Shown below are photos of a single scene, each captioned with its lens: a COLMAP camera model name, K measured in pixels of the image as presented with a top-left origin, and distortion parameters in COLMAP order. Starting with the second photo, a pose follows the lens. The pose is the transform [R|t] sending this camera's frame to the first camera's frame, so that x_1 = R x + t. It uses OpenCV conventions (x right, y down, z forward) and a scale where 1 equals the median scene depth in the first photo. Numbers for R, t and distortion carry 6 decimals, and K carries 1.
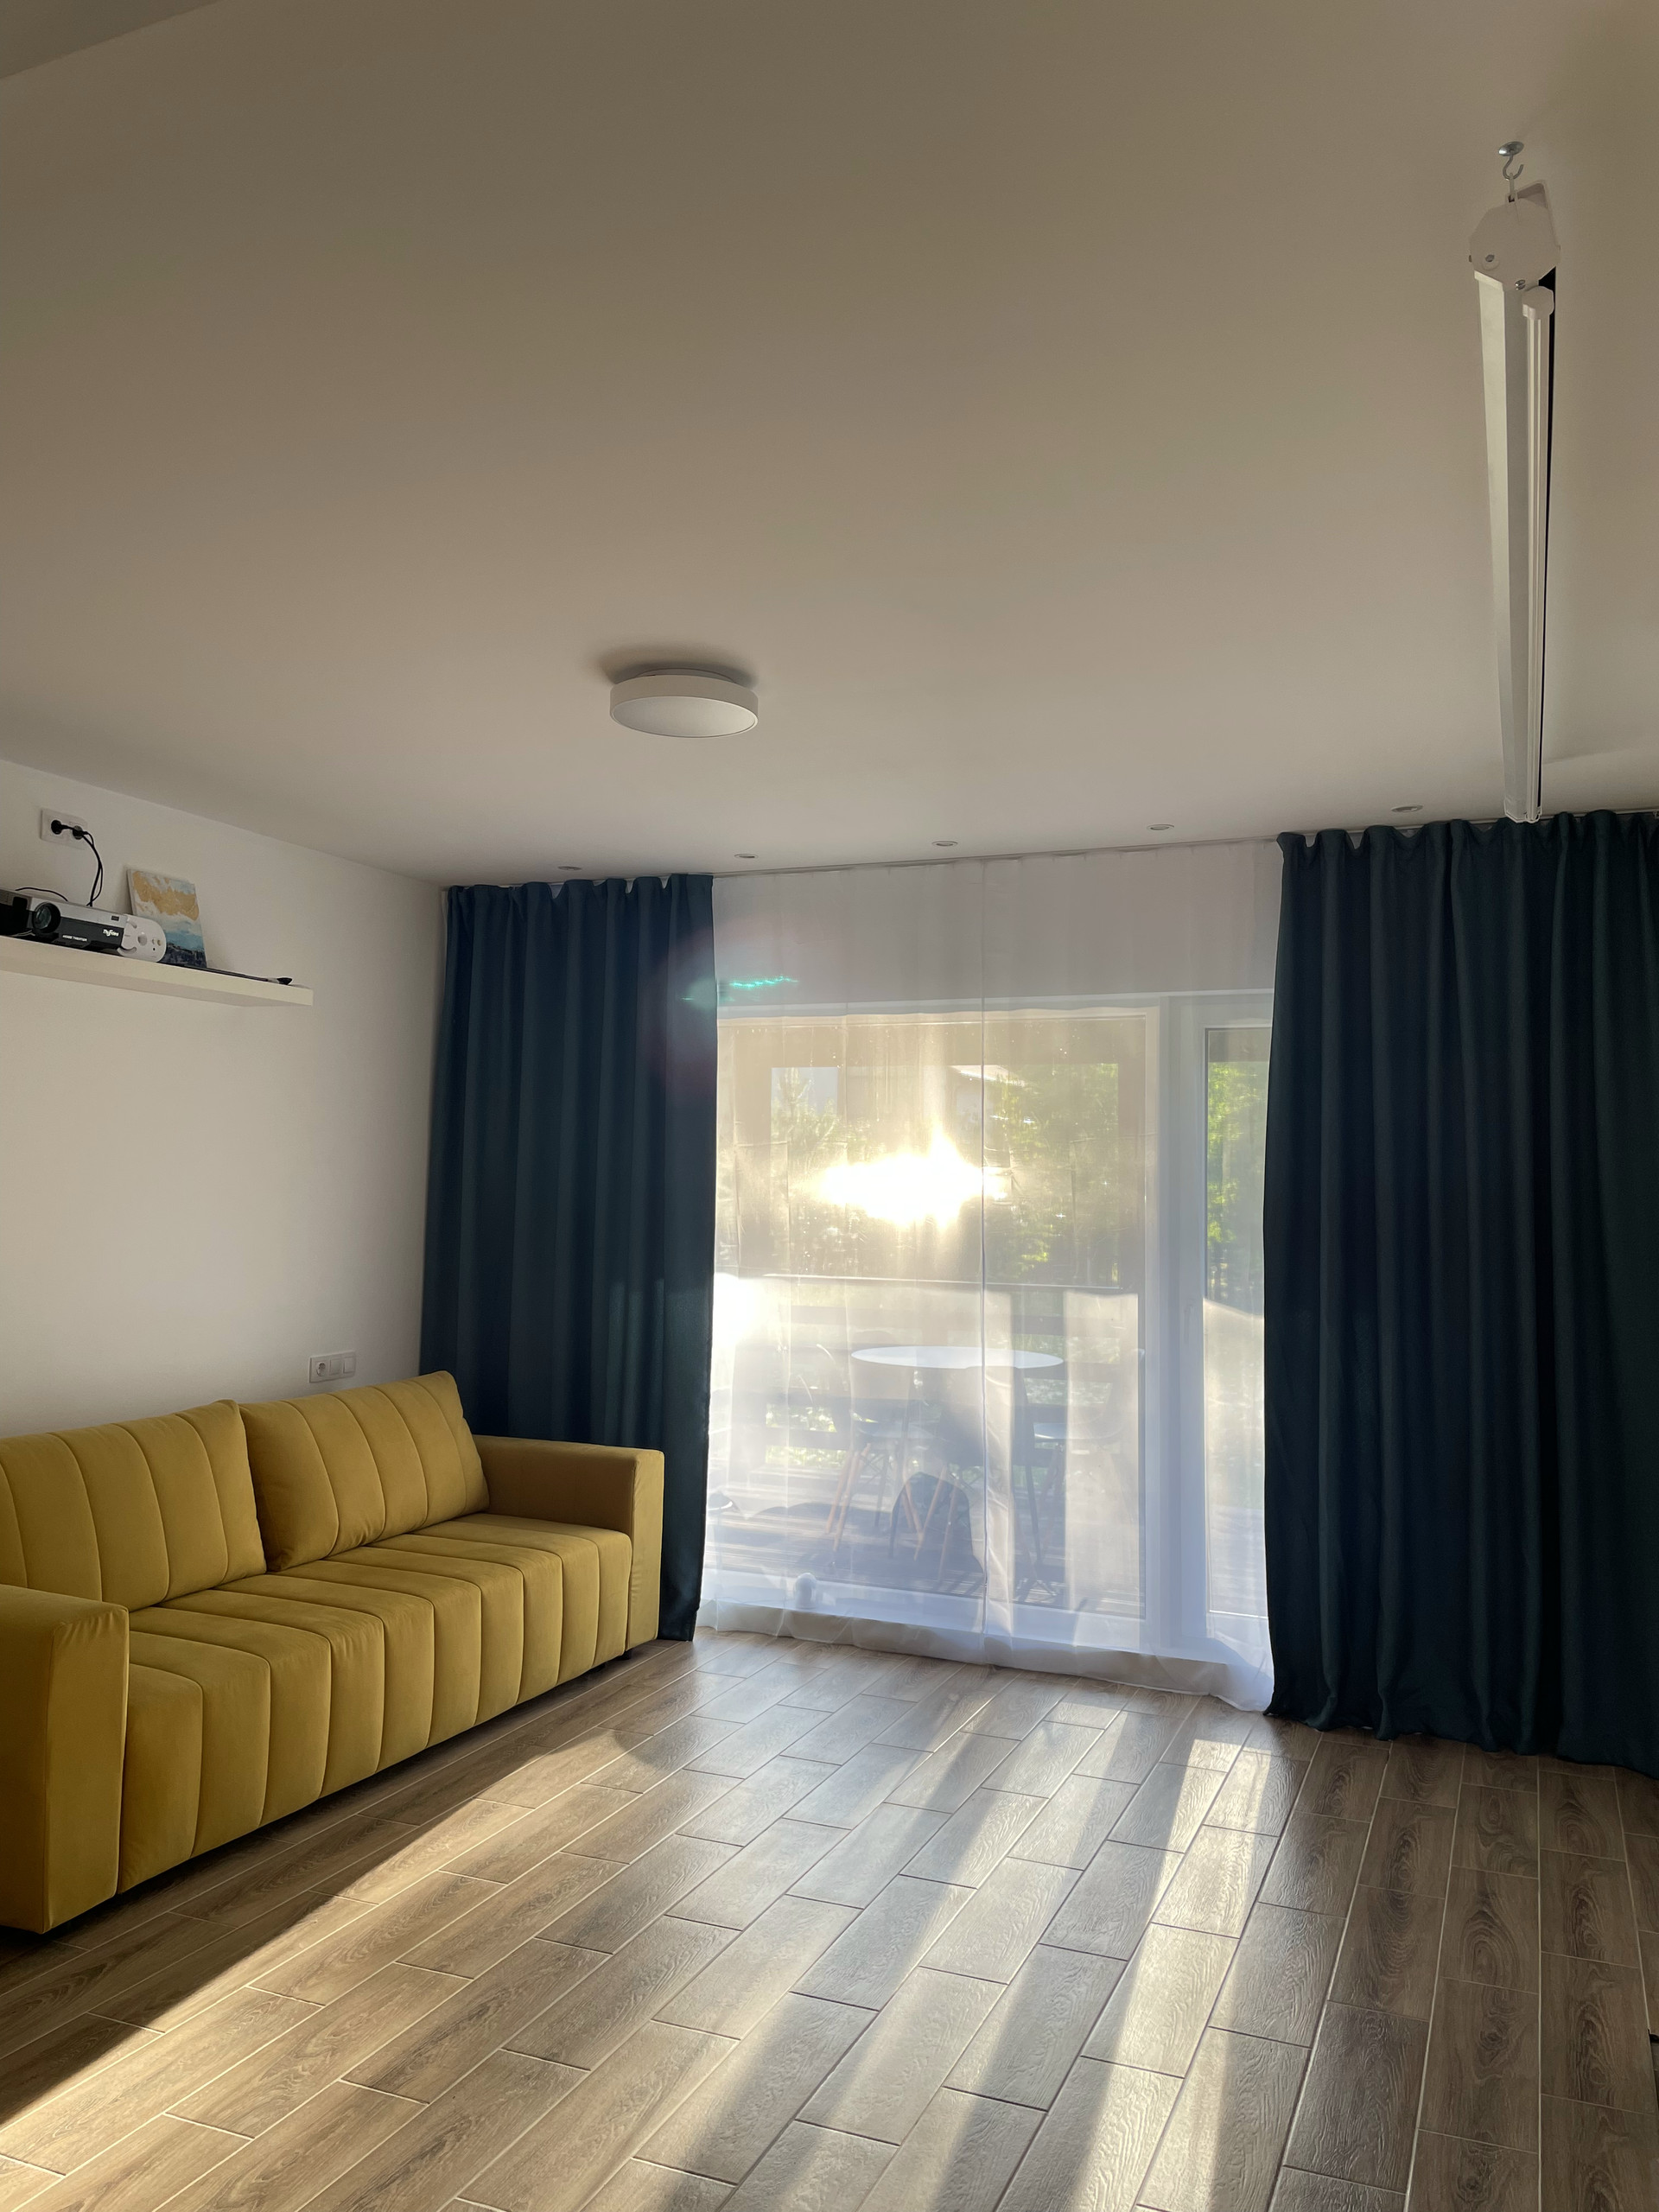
lens RADIAL K [[1667.2, 0, 825.1], [0, 1667.2, 1097.4], [0, 0, 1]] dist [0.104876, -0.151414]
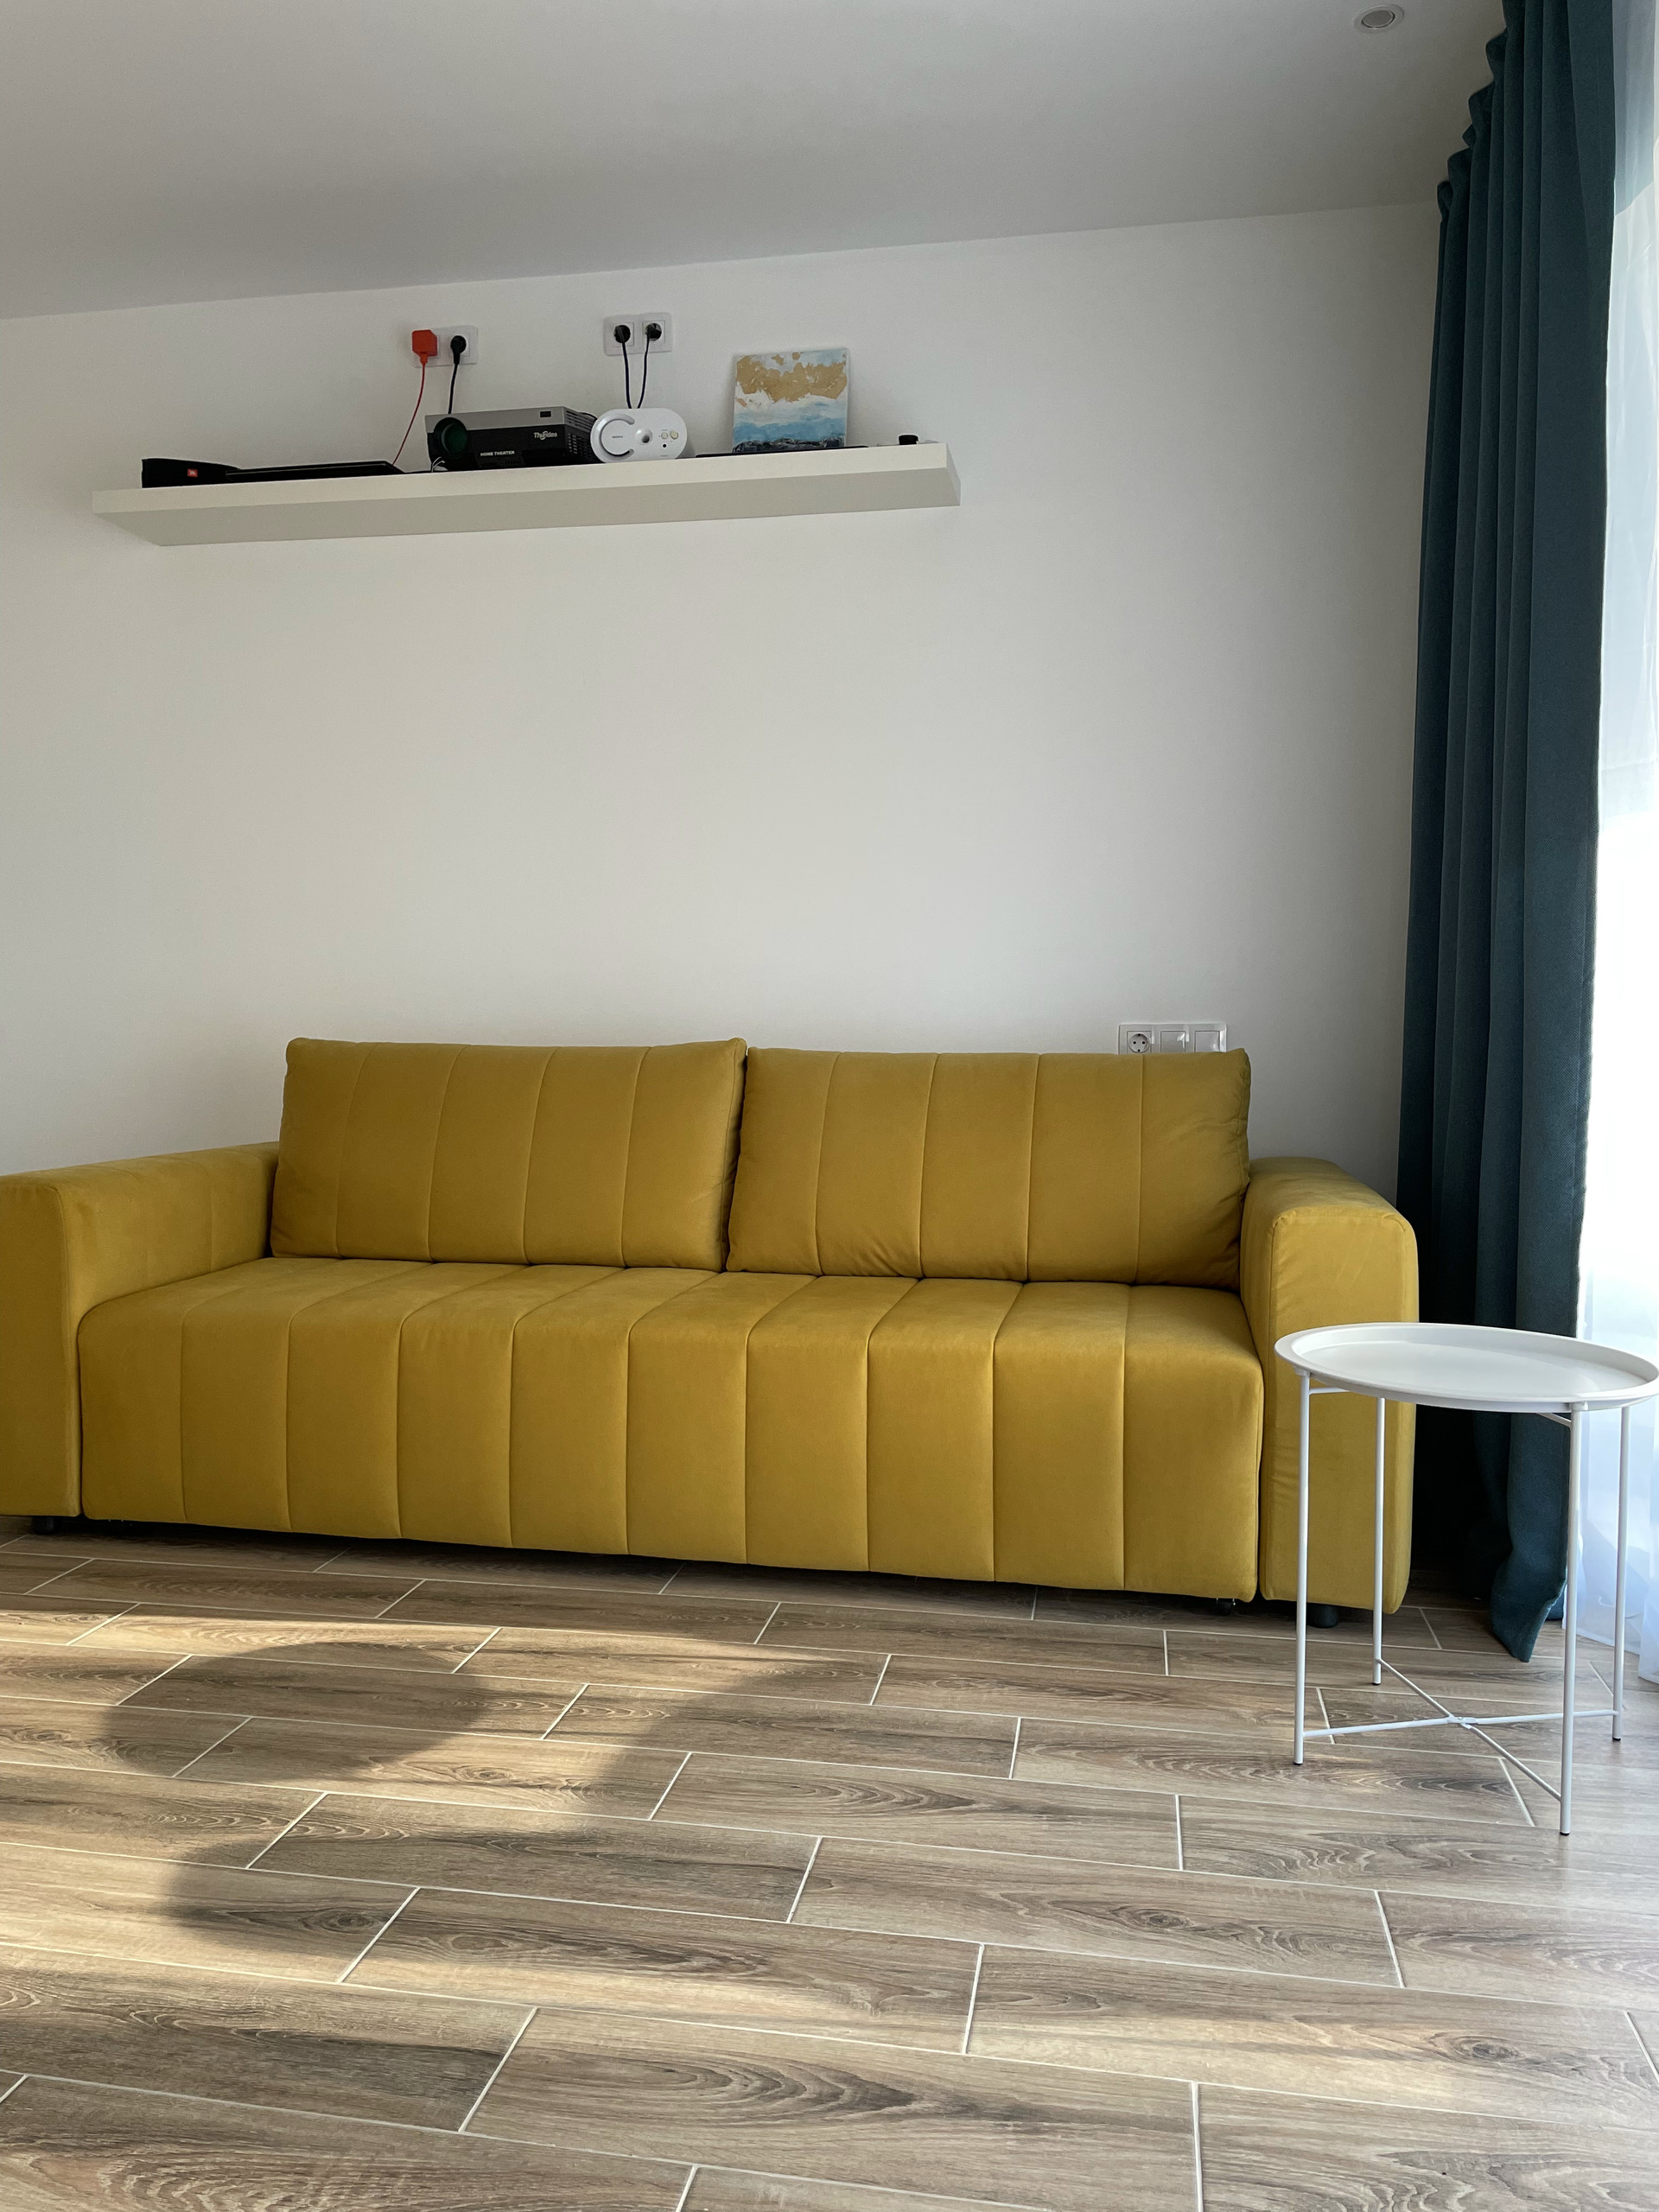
lens RADIAL K [[1667.2, 0, 825.1], [0, 1667.2, 1097.4], [0, 0, 1]] dist [0.104876, -0.151414]
pose [[0.199512, 0.012180, -0.979820, 0.372684], [0.054091, 0.998261, 0.023423, 0.194649], [0.978401, -0.057673, 0.198506, 0.913185]]
